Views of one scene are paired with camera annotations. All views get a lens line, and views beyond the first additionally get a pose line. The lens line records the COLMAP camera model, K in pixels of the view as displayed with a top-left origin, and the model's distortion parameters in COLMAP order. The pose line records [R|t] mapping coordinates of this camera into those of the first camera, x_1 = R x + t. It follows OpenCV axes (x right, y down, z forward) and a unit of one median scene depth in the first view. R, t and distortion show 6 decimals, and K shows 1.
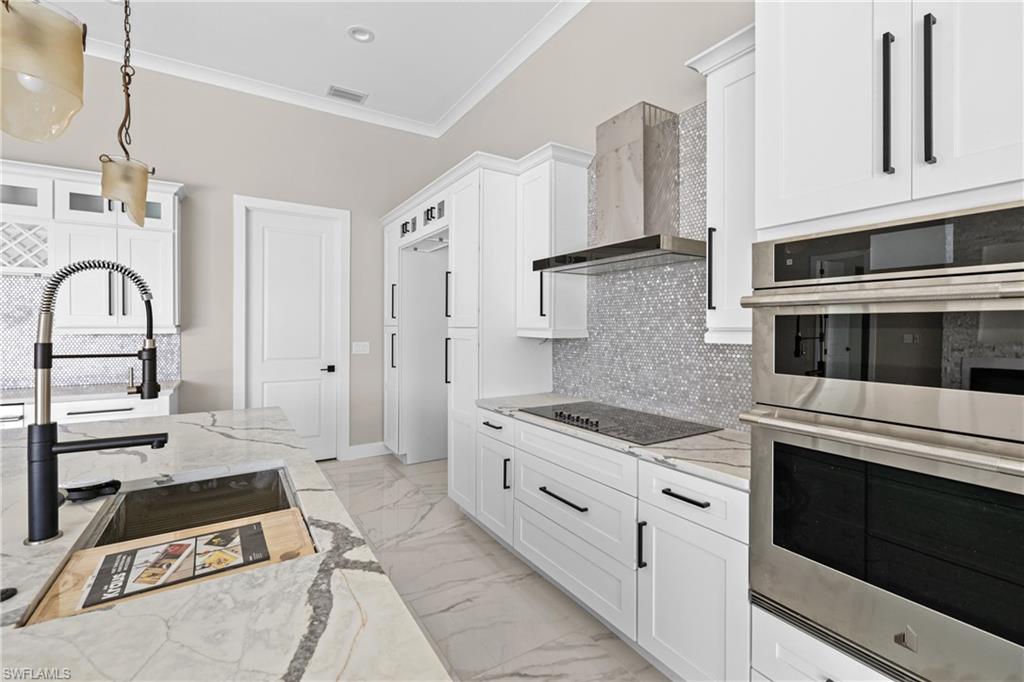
lens RADIAL K [[442.2, 0, 516.2], [0, 442.2, 327.8], [0, 0, 1]] dist [-0.000519, 0.000151]
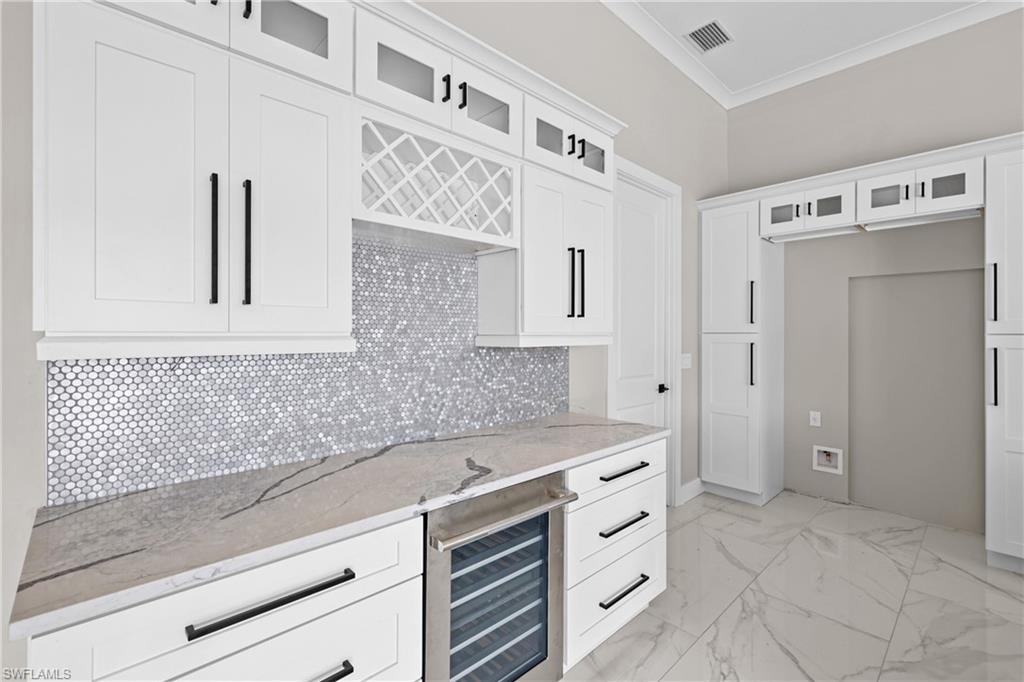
lens RADIAL K [[442.2, 0, 504.4], [0, 442.2, 332.7], [0, 0, 1]] dist [-0.000519, 0.000151]
pose [[0.979935, -0.003693, 0.199284, -2.025350], [0.004922, 0.999972, -0.005673, -0.007528], [-0.199257, 0.006540, 0.979925, 0.705796]]
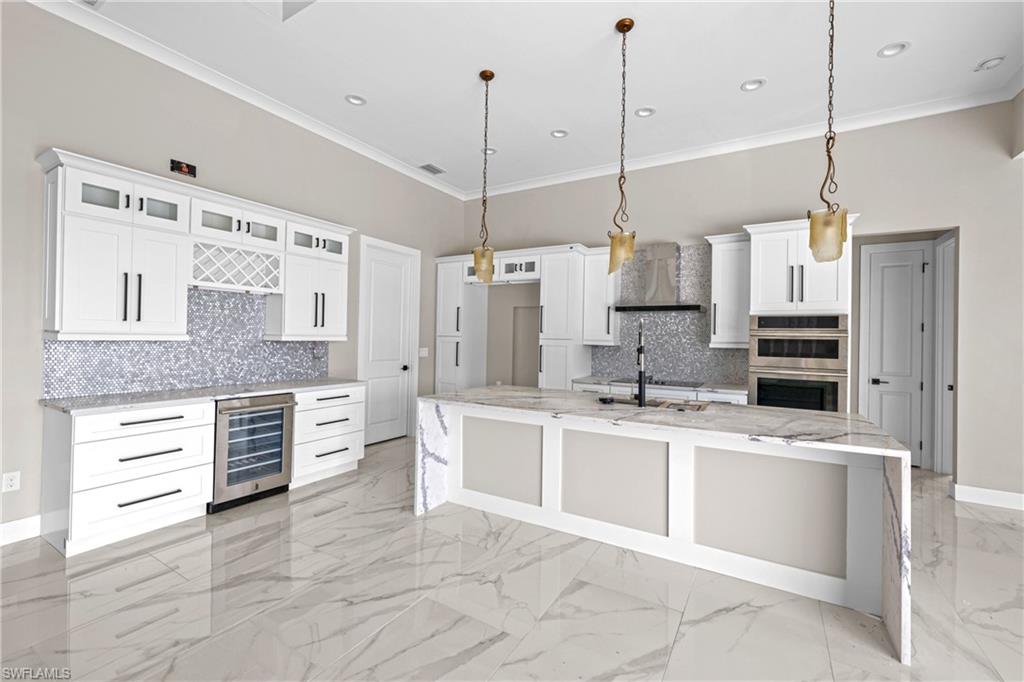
lens RADIAL K [[421.7, 0, 506.8], [0, 421.7, 334.8], [0, 0, 1]] dist [-0.001349, -0.000383]
pose [[0.886567, 0.013822, 0.462394, -1.766787], [-0.012862, 0.999904, -0.005229, -0.011462], [-0.462421, -0.001311, 0.886659, -0.634587]]
